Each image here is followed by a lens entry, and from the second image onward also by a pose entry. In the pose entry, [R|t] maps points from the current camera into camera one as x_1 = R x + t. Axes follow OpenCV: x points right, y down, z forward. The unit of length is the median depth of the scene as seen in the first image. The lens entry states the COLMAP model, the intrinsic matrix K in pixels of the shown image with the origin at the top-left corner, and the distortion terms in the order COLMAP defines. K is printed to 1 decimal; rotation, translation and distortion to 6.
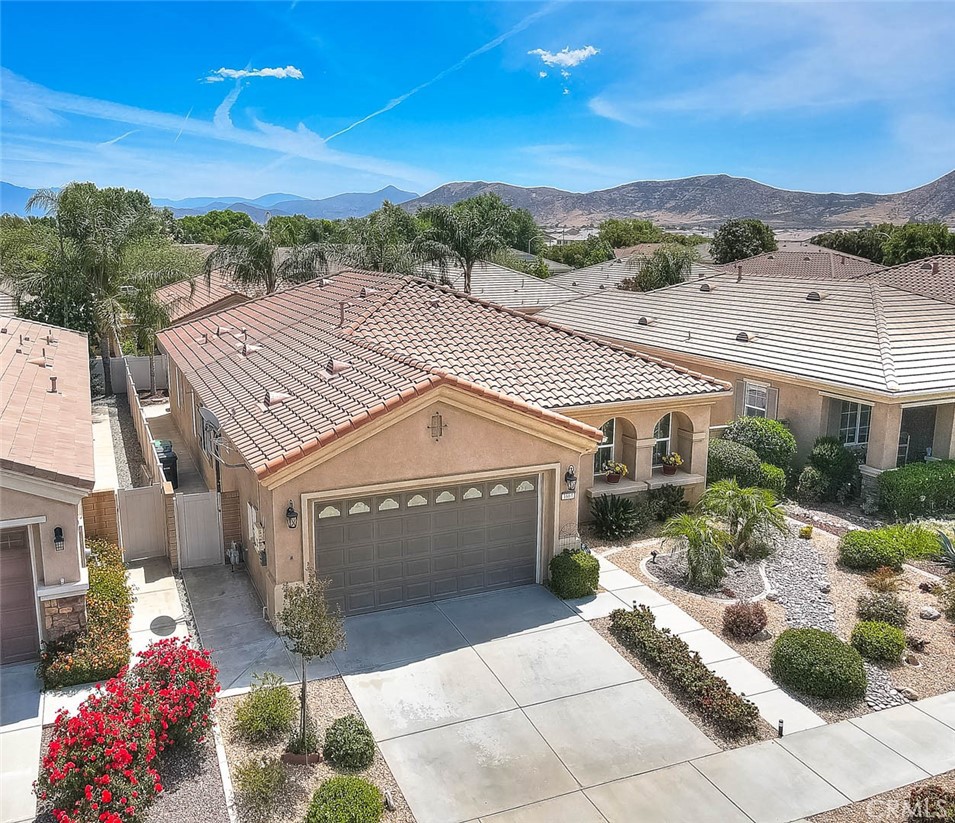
lens RADIAL K [[835.1, 0, 413.1], [0, 835.1, 417.1], [0, 0, 1]] dist [0.012907, 0.022262]
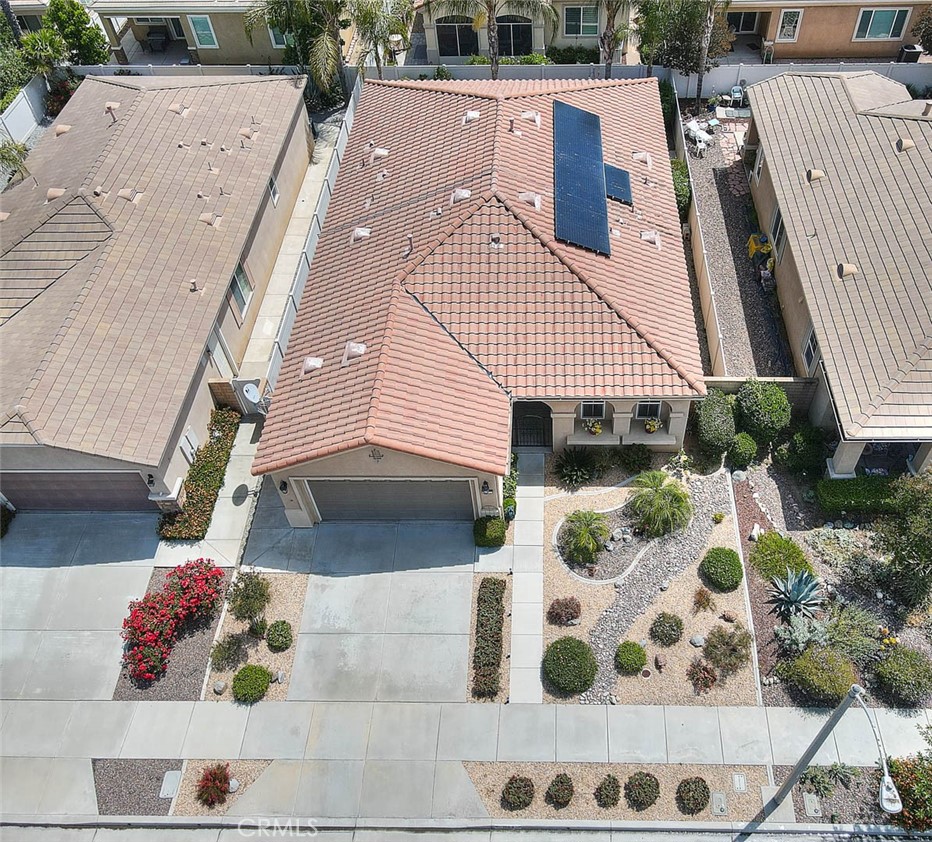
lens RADIAL K [[830.5, 0, 538.8], [0, 830.5, 428.1], [0, 0, 1]] dist [-0.000137, 0.047127]
pose [[0.926434, 0.292936, -0.236449, 0.566585], [-0.078283, 0.764267, 0.640131, -0.894154], [0.368228, -0.574529, 0.730975, 0.071761]]
